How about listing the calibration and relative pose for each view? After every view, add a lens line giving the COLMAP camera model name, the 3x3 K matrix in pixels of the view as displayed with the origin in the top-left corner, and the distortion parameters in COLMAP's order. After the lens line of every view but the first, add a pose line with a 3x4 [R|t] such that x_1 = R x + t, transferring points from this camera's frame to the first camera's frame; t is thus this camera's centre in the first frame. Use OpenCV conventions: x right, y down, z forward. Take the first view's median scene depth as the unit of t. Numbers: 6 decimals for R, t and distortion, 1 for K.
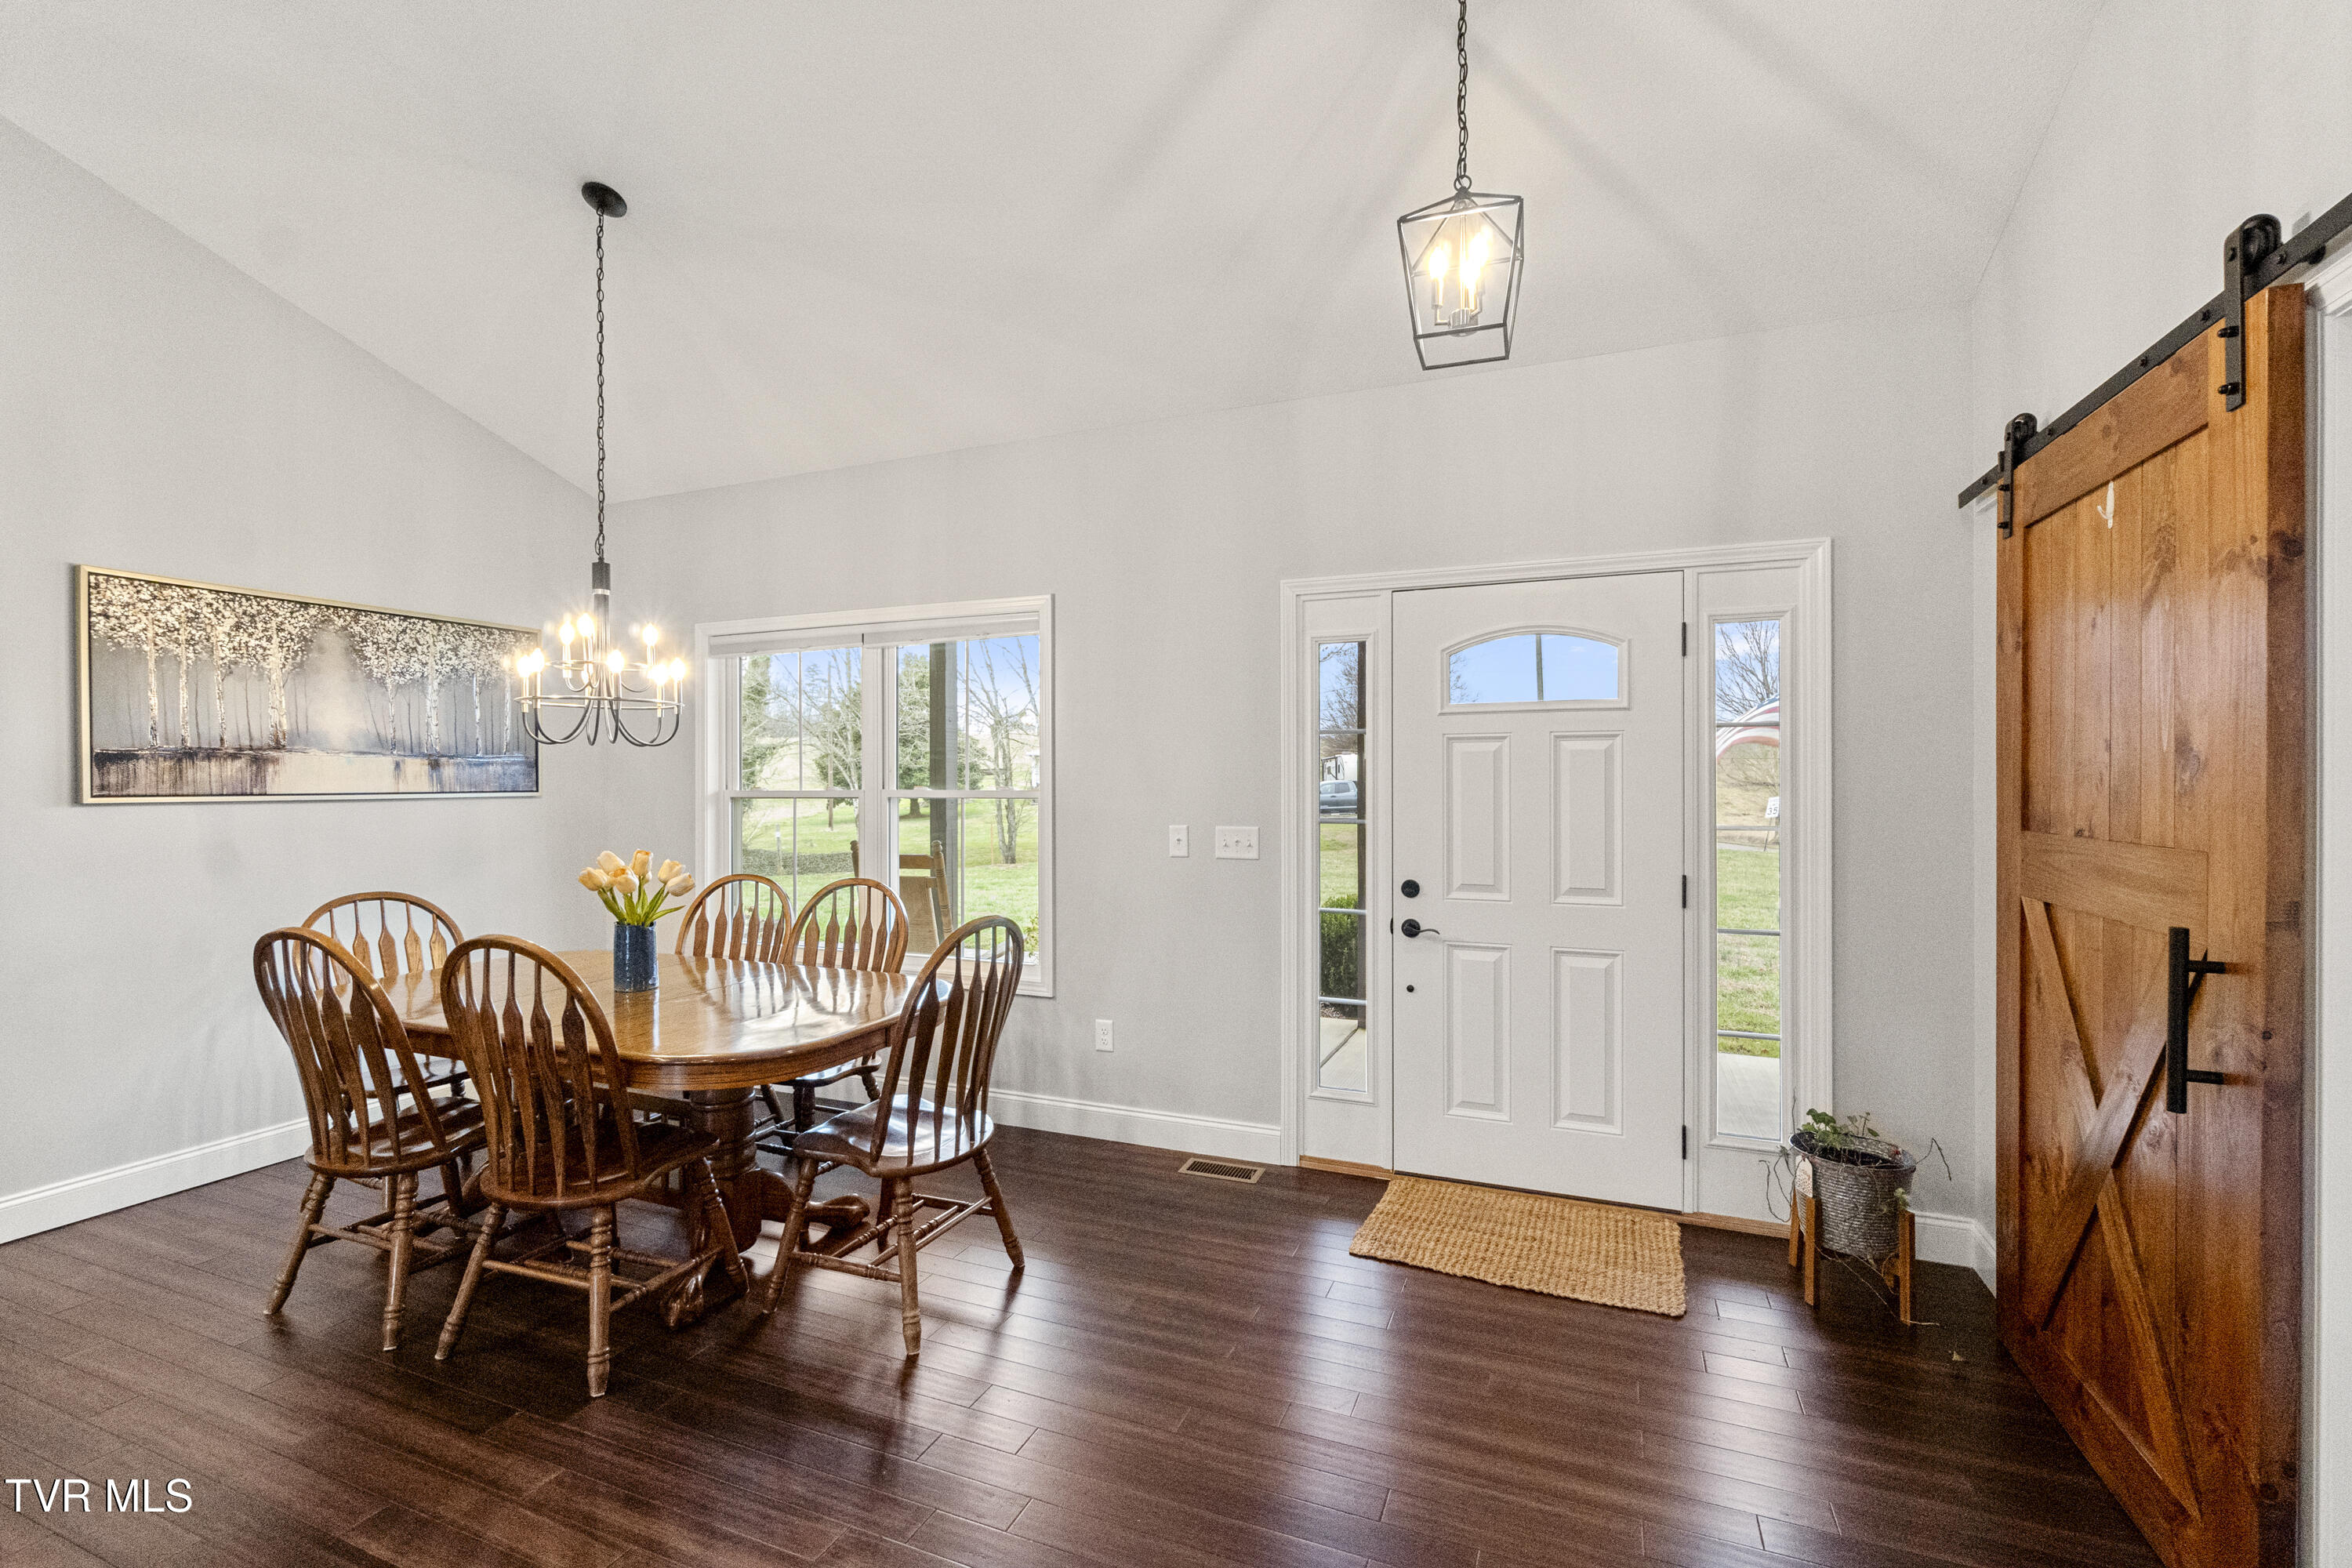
lens RADIAL K [[1007.7, 0, 1183.5], [0, 1007.7, 786.3], [0, 0, 1]] dist [-0.008032, 0.000091]
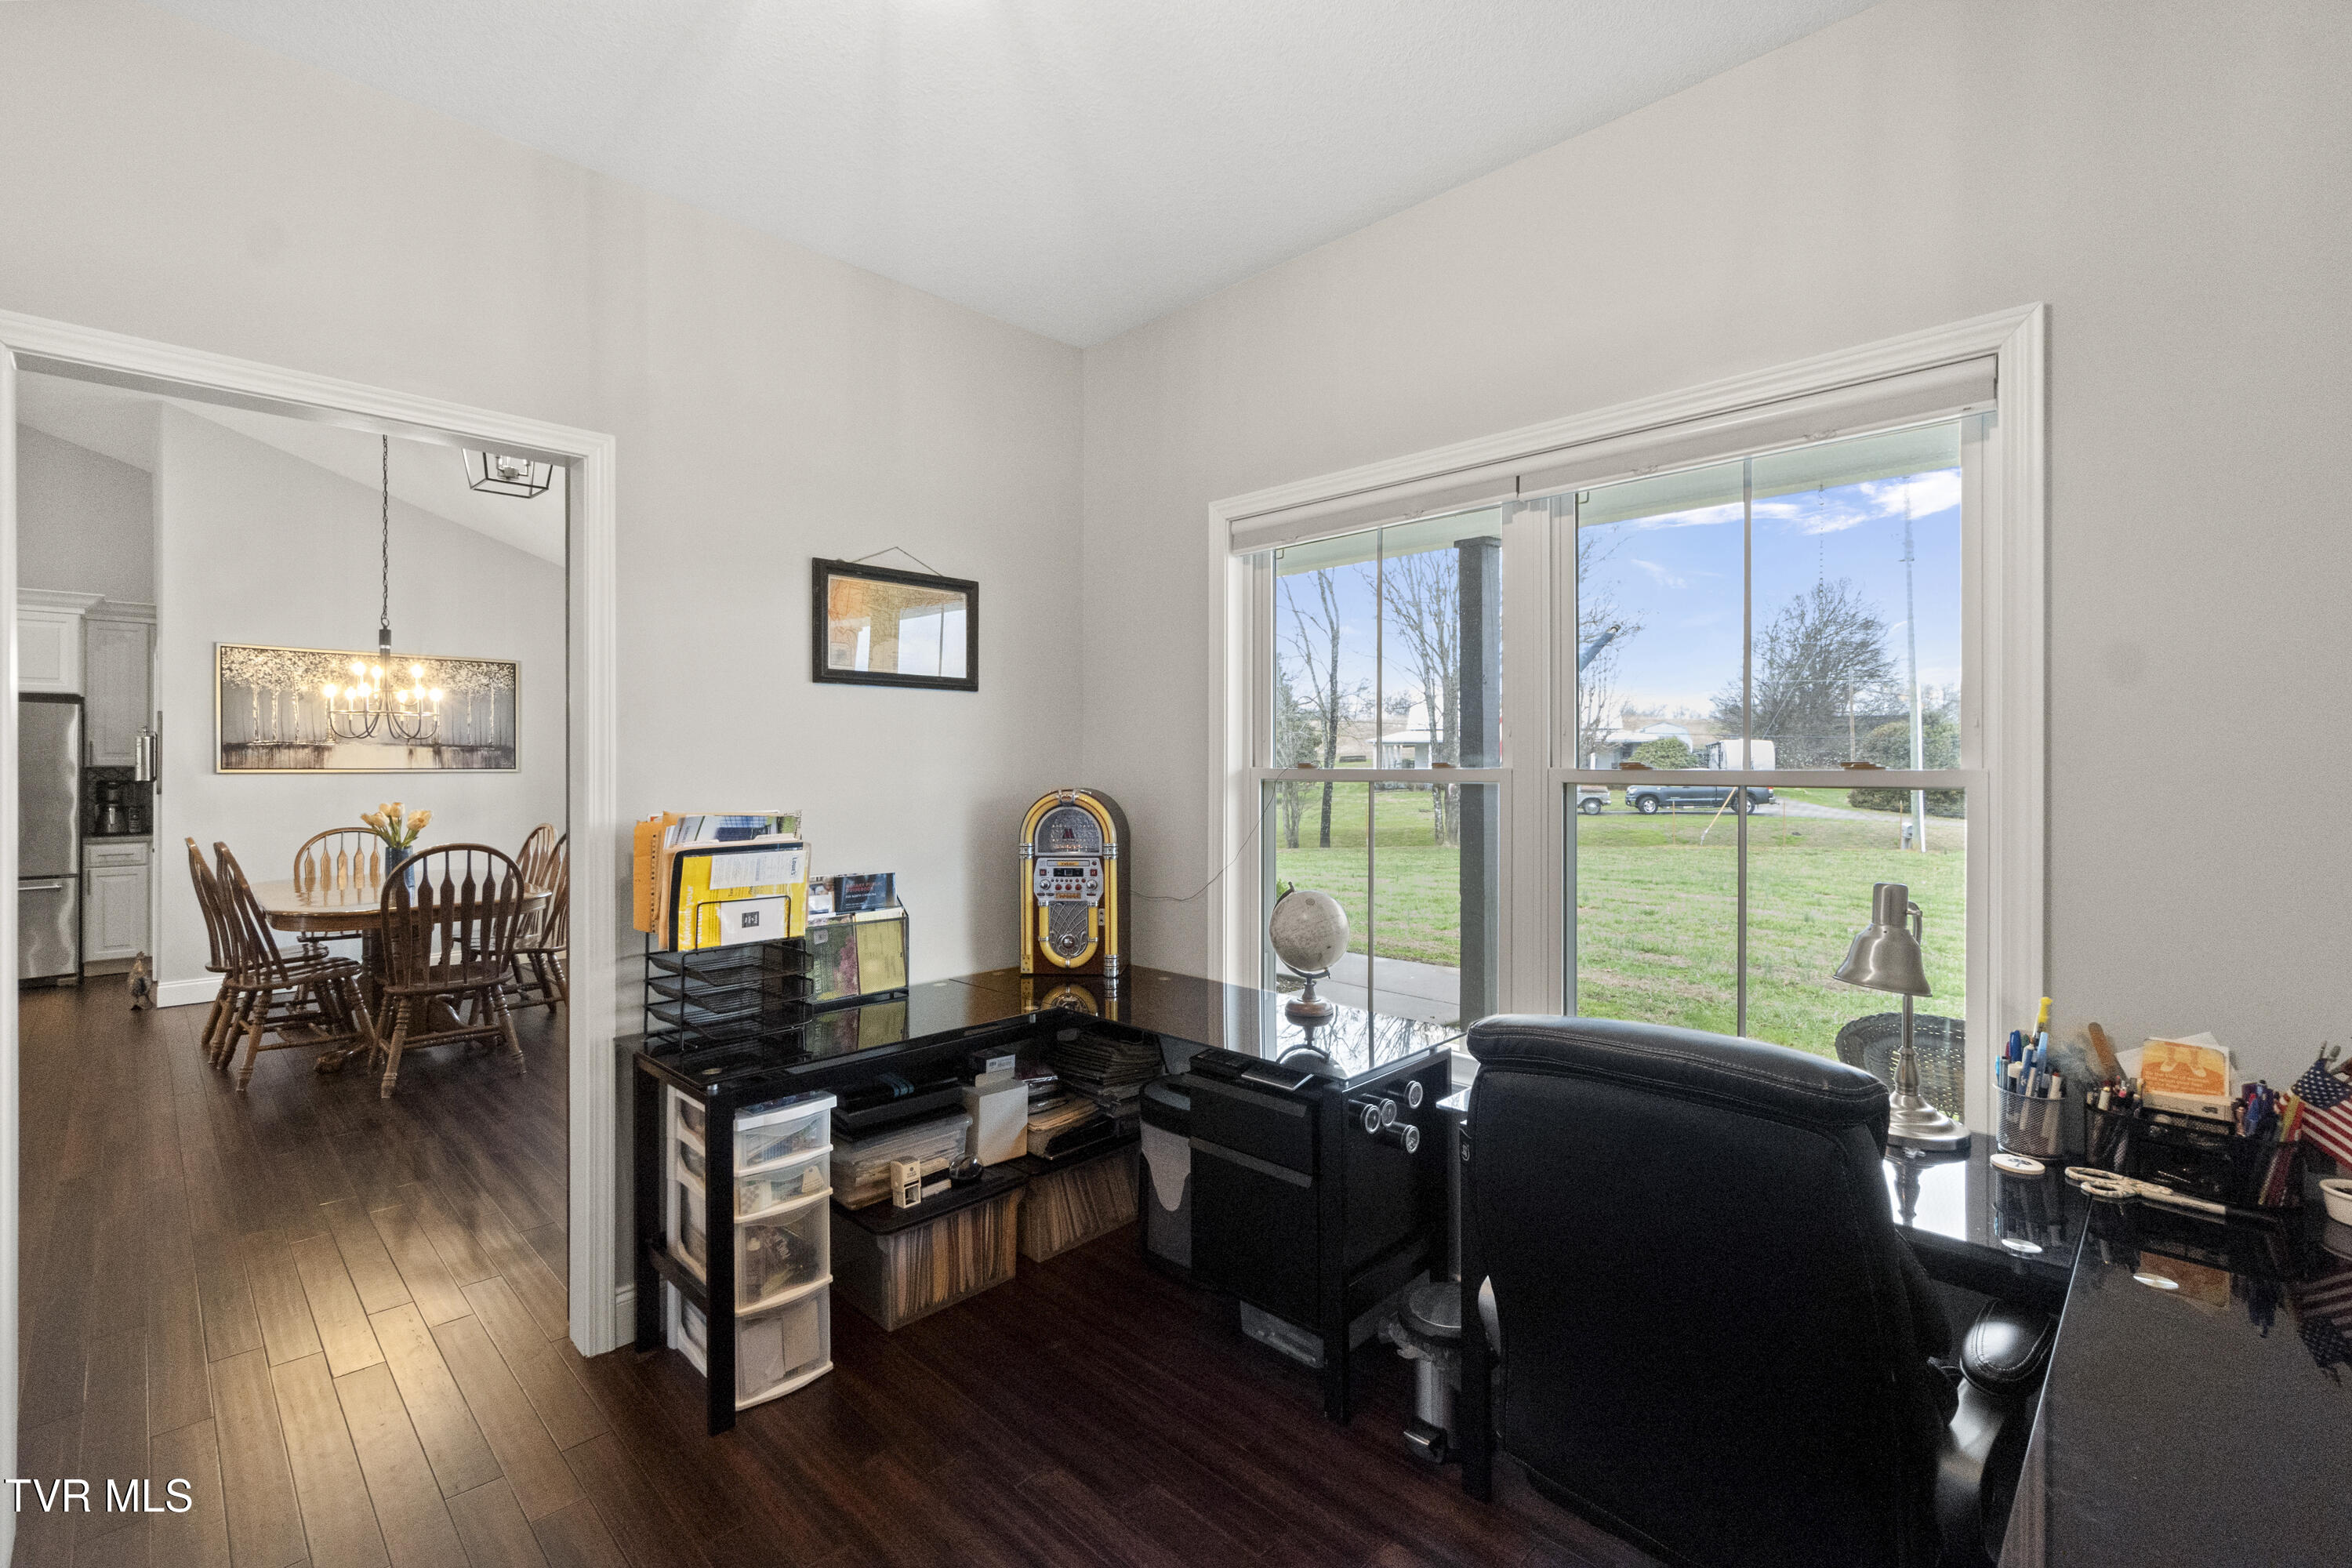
lens RADIAL K [[1041.2, 0, 1185.0], [0, 1041.2, 767.7], [0, 0, 1]] dist [-0.000774, 0.000193]
pose [[0.925221, 0.004524, -0.379402, 1.147653], [-0.006298, 0.999974, -0.003434, 0.003324], [0.379377, 0.005566, 0.925225, -0.081071]]
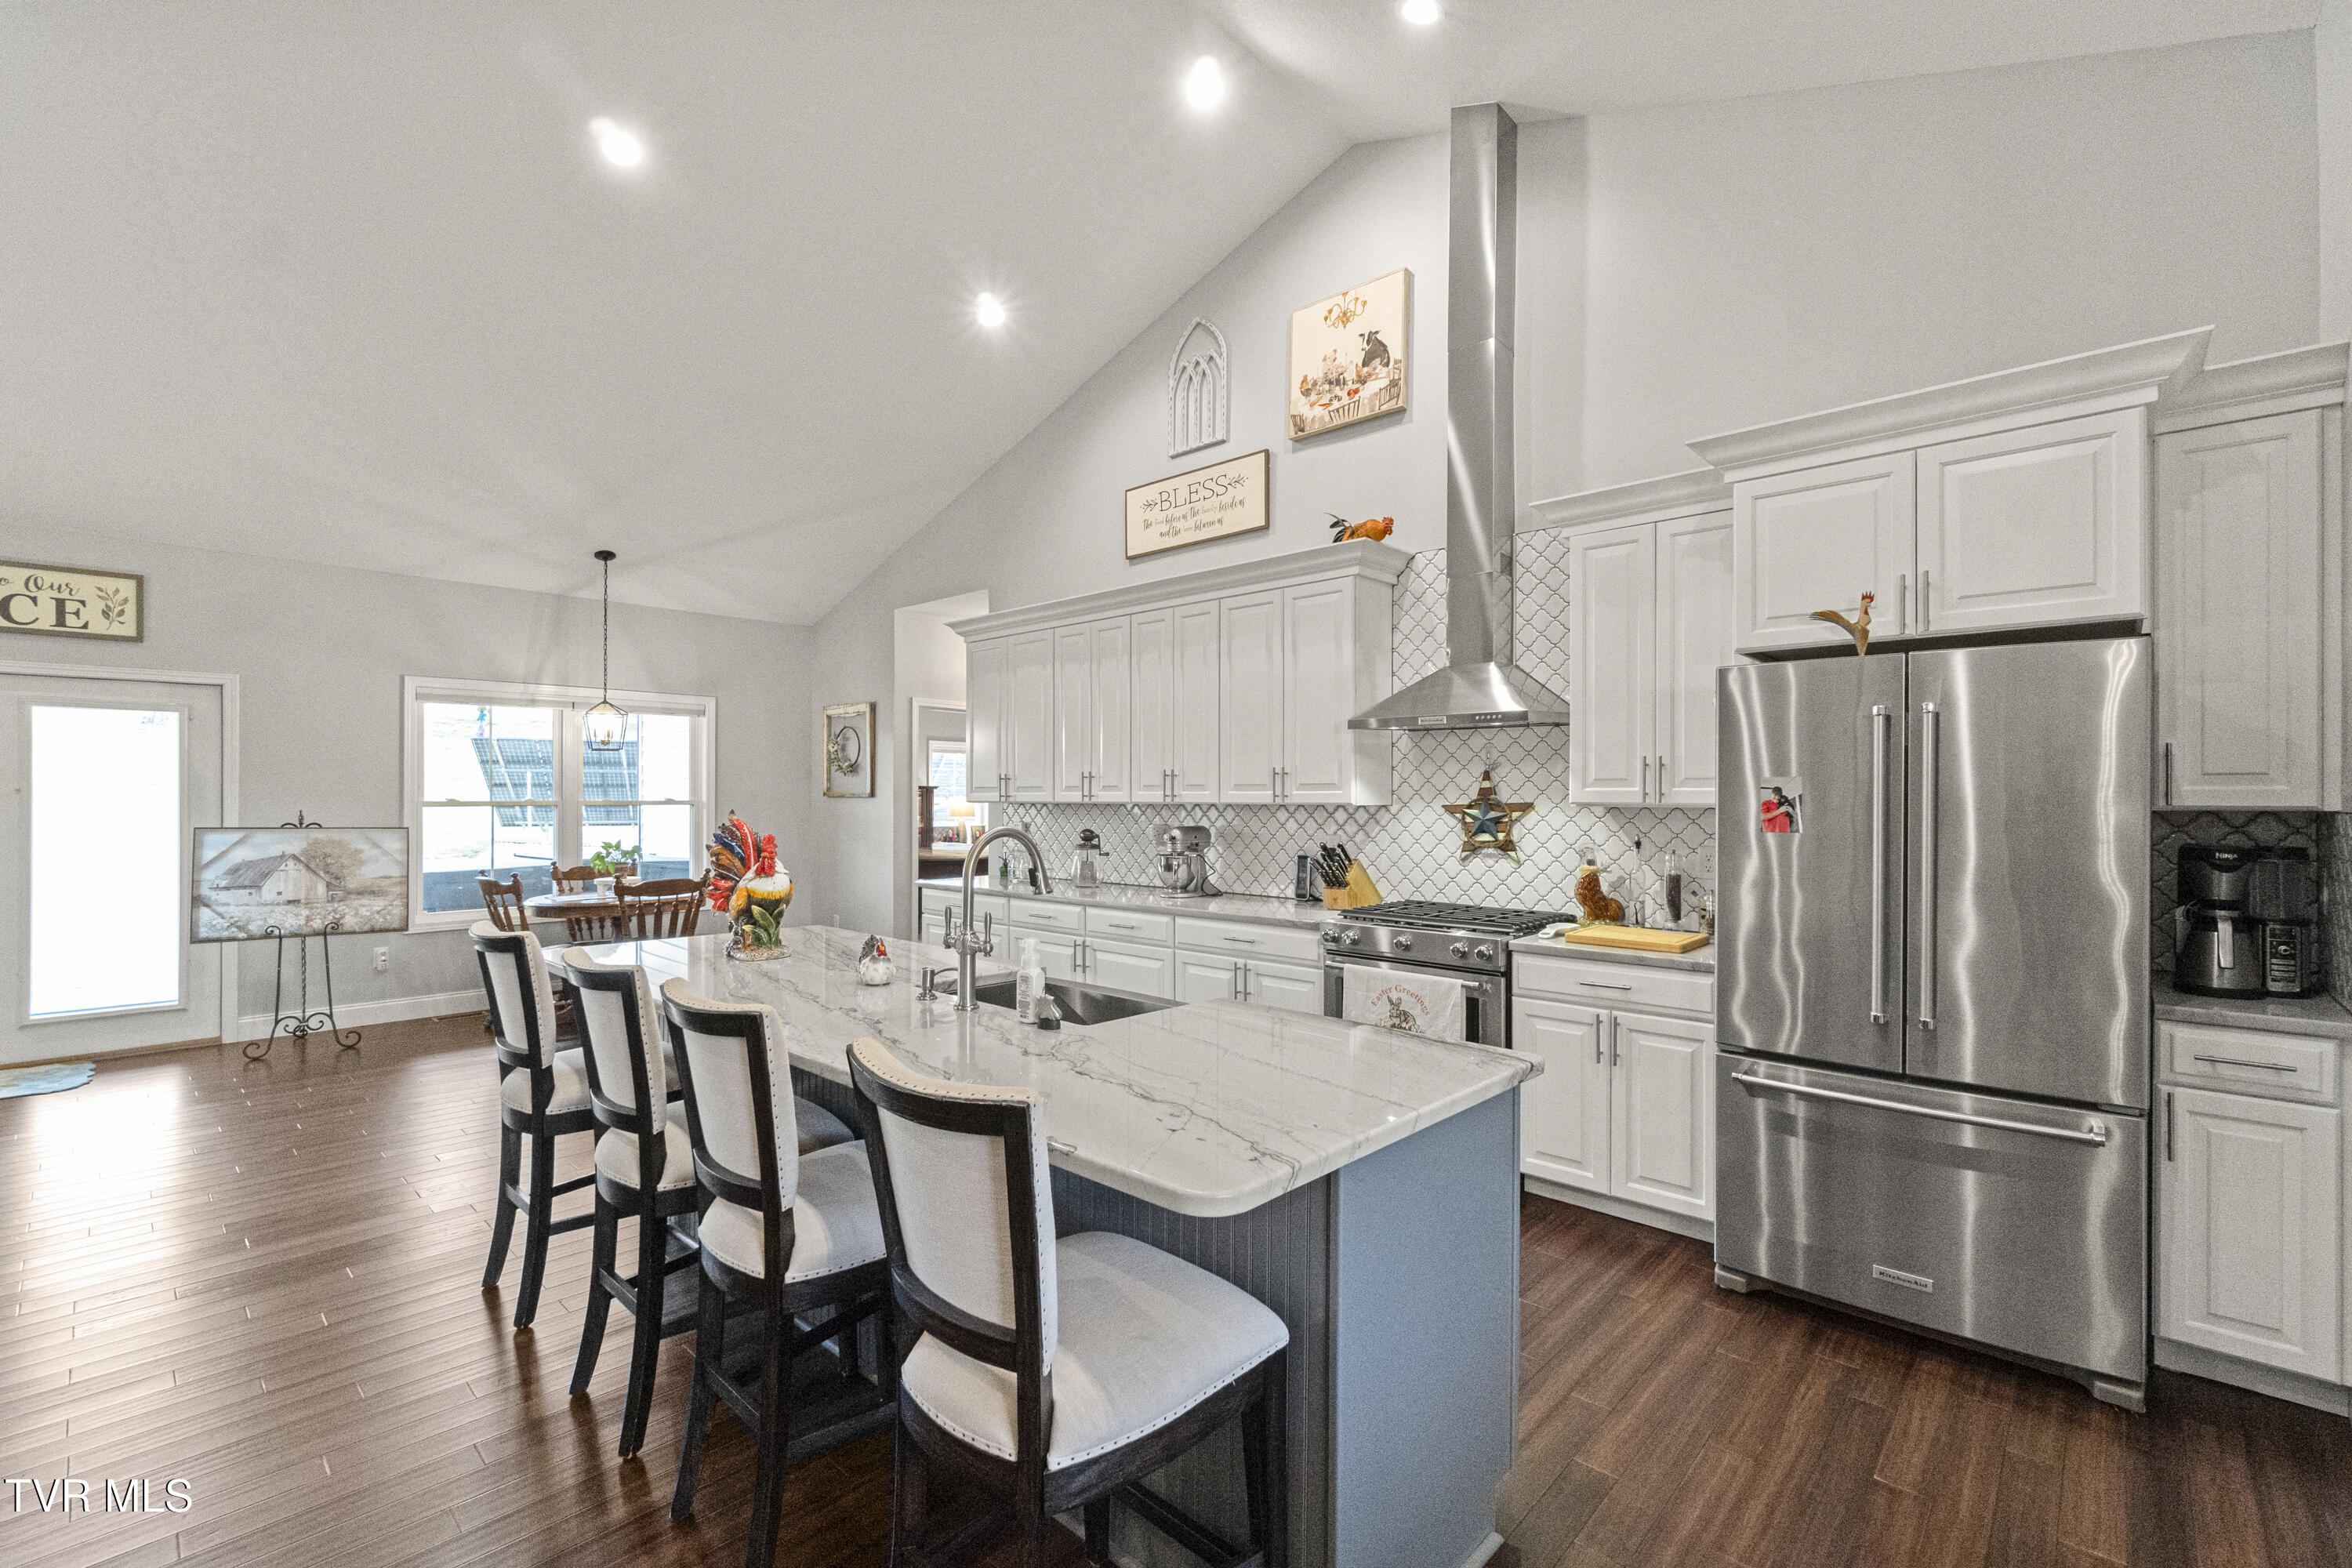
lens RADIAL K [[1012.9, 0, 1178.5], [0, 1012.9, 792.0], [0, 0, 1]] dist [-0.000397, 0.000337]
pose [[-0.351521, -0.001509, -0.936179, -0.575361], [-0.005978, 0.999982, 0.000633, -0.002615], [0.936161, 0.005819, -0.351524, 0.541140]]
